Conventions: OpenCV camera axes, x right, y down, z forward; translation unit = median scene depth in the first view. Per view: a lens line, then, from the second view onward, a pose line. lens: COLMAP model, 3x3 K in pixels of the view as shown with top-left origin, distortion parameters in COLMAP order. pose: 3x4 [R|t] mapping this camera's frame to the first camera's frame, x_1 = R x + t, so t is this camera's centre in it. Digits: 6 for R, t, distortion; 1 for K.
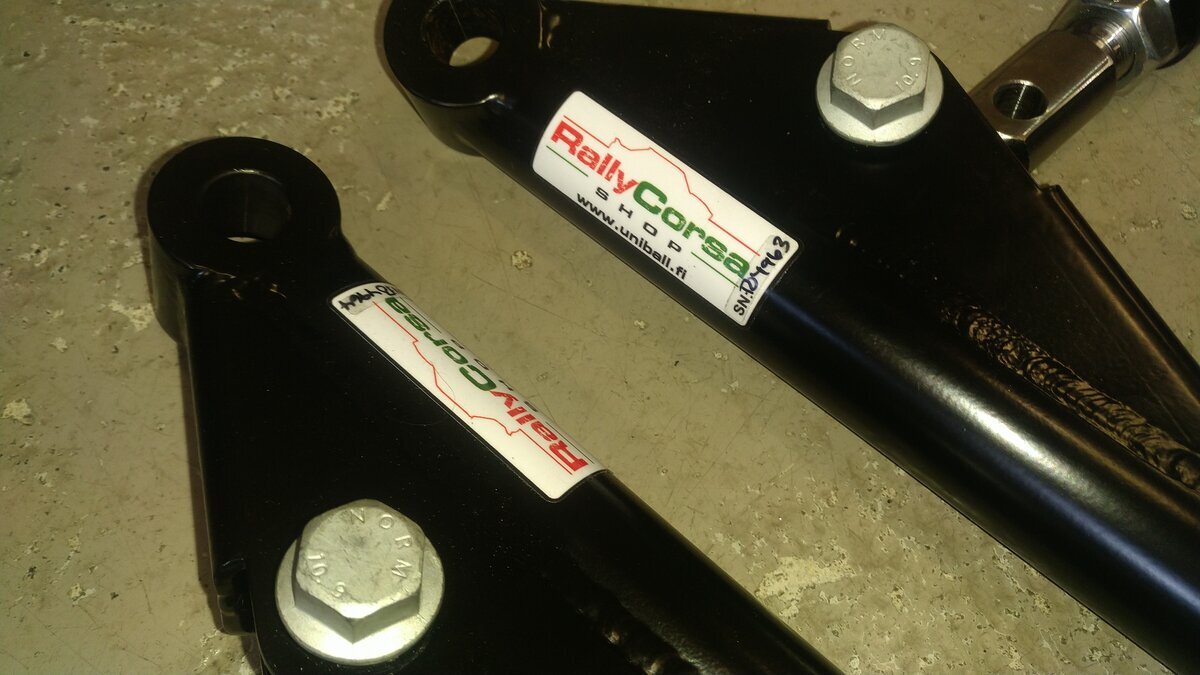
lens RADIAL K [[921.0, 0, 600.0], [0, 921.0, 337.5], [0, 0, 1]] dist [-0.009621, -0.000882]
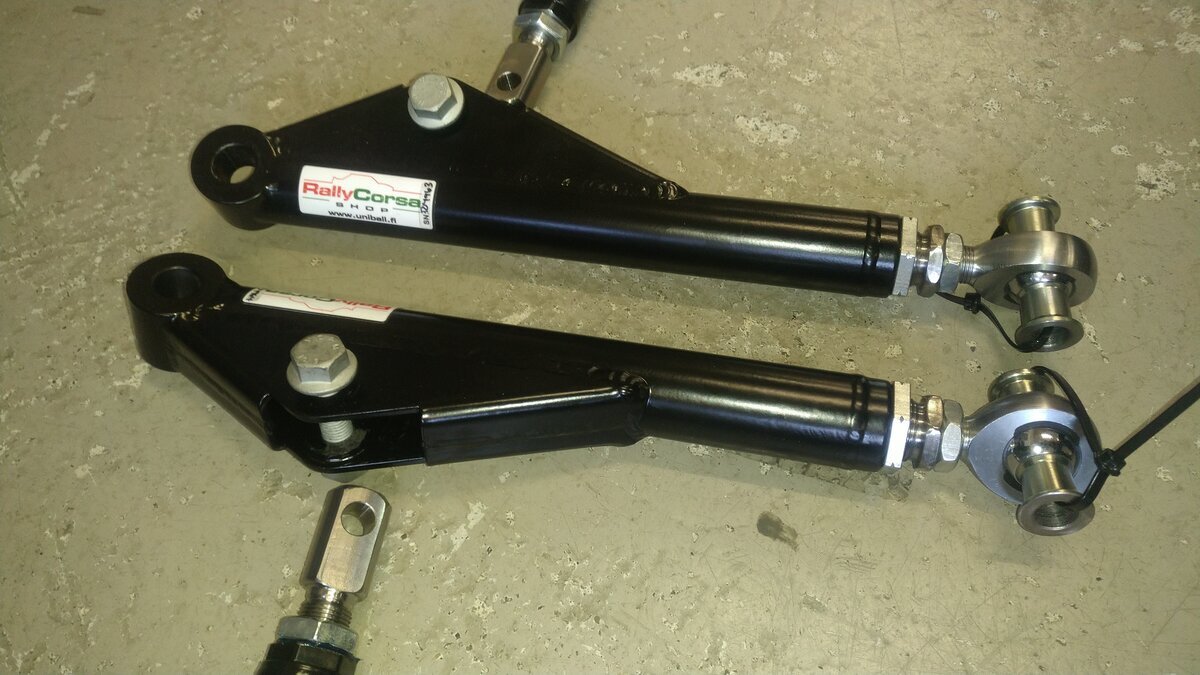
lens RADIAL K [[977.0, 0, 602.2], [0, 977.0, 369.3], [0, 0, 1]] dist [-0.061336, 0.113817]
pose [[0.860089, -0.456579, 0.227557, -0.154029], [0.472742, 0.880993, -0.019149, 0.477491], [-0.191733, 0.124046, 0.973576, -1.140369]]
